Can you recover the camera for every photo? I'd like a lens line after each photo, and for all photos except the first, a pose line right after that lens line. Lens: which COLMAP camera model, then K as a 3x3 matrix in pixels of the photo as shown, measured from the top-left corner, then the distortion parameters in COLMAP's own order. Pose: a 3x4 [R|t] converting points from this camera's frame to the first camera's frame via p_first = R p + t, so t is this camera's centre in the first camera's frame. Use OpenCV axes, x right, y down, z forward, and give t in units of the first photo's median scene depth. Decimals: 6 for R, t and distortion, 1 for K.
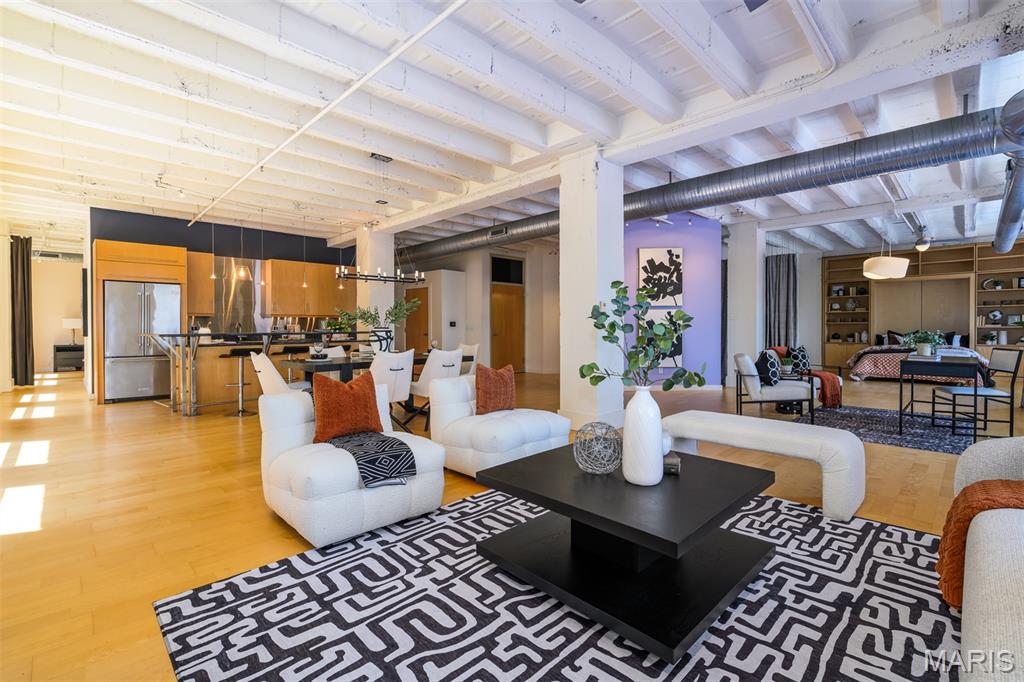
lens RADIAL K [[456.8, 0, 515.3], [0, 456.8, 332.5], [0, 0, 1]] dist [-0.001809, -0.000526]
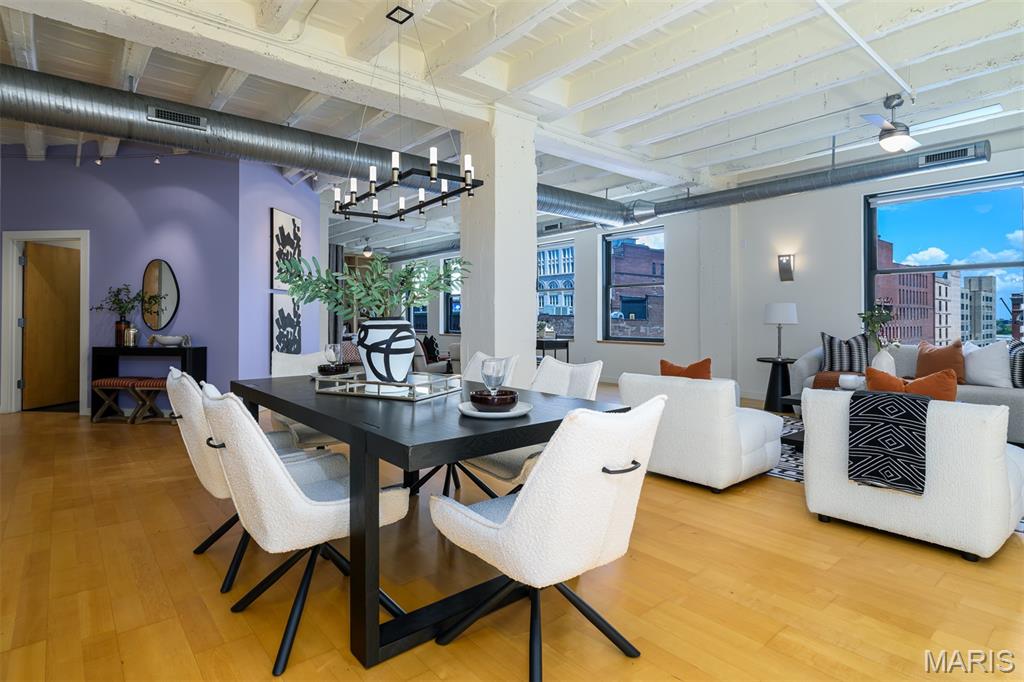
lens RADIAL K [[518.5, 0, 485.1], [0, 518.5, 316.4], [0, 0, 1]] dist [-0.001117, -0.000188]
pose [[0.091511, 0.002130, 0.995802, -0.487092], [0.016505, 0.999857, -0.003655, -0.005945], [-0.995667, 0.016771, 0.091463, 0.572710]]
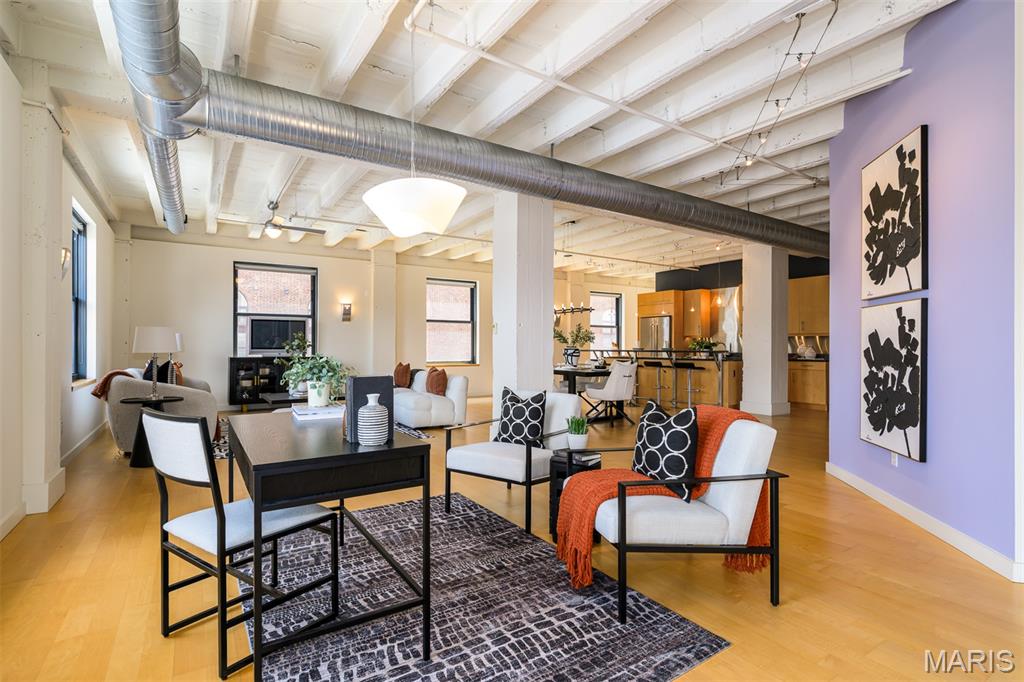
lens RADIAL K [[488.8, 0, 512.0], [0, 488.8, 341.0], [0, 0, 1]] dist [-0.001353, -0.000243]
pose [[-0.201330, -0.007671, -0.979494, 0.769295], [-0.016075, 0.999861, -0.004527, -0.010532], [0.979392, 0.014834, -0.201425, 0.735685]]
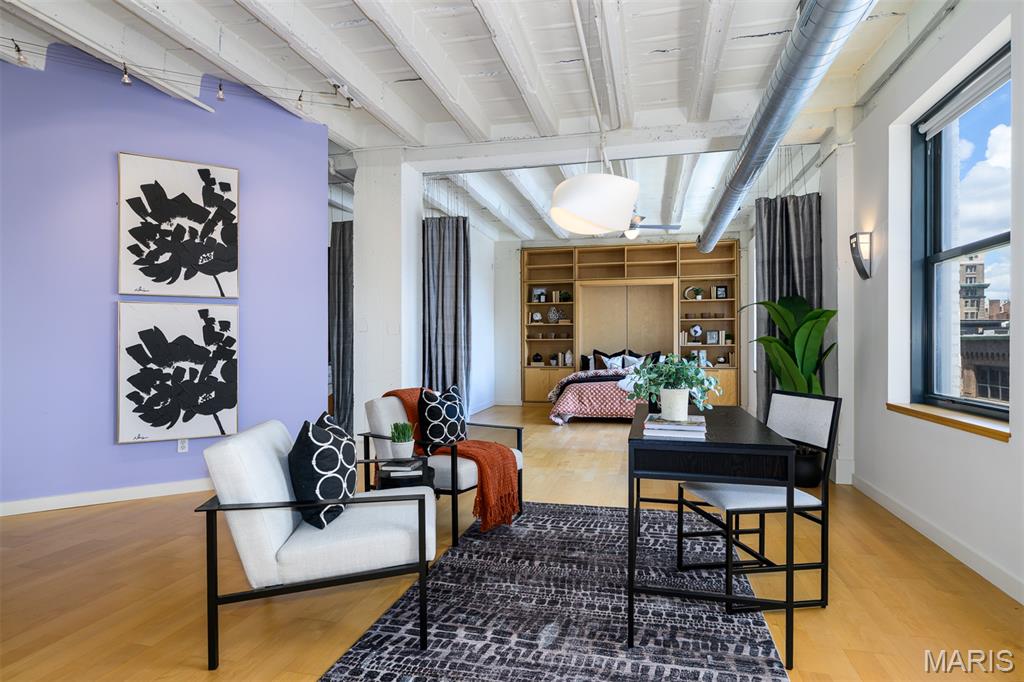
lens RADIAL K [[549.4, 0, 512.0], [0, 549.4, 341.0], [0, 0, 1]] dist [0.016708, 0.000388]
pose [[0.857410, 0.004792, 0.514612, 0.305554], [0.004912, 0.999835, -0.017494, -0.004849], [-0.514611, 0.017527, 0.857245, 0.379779]]
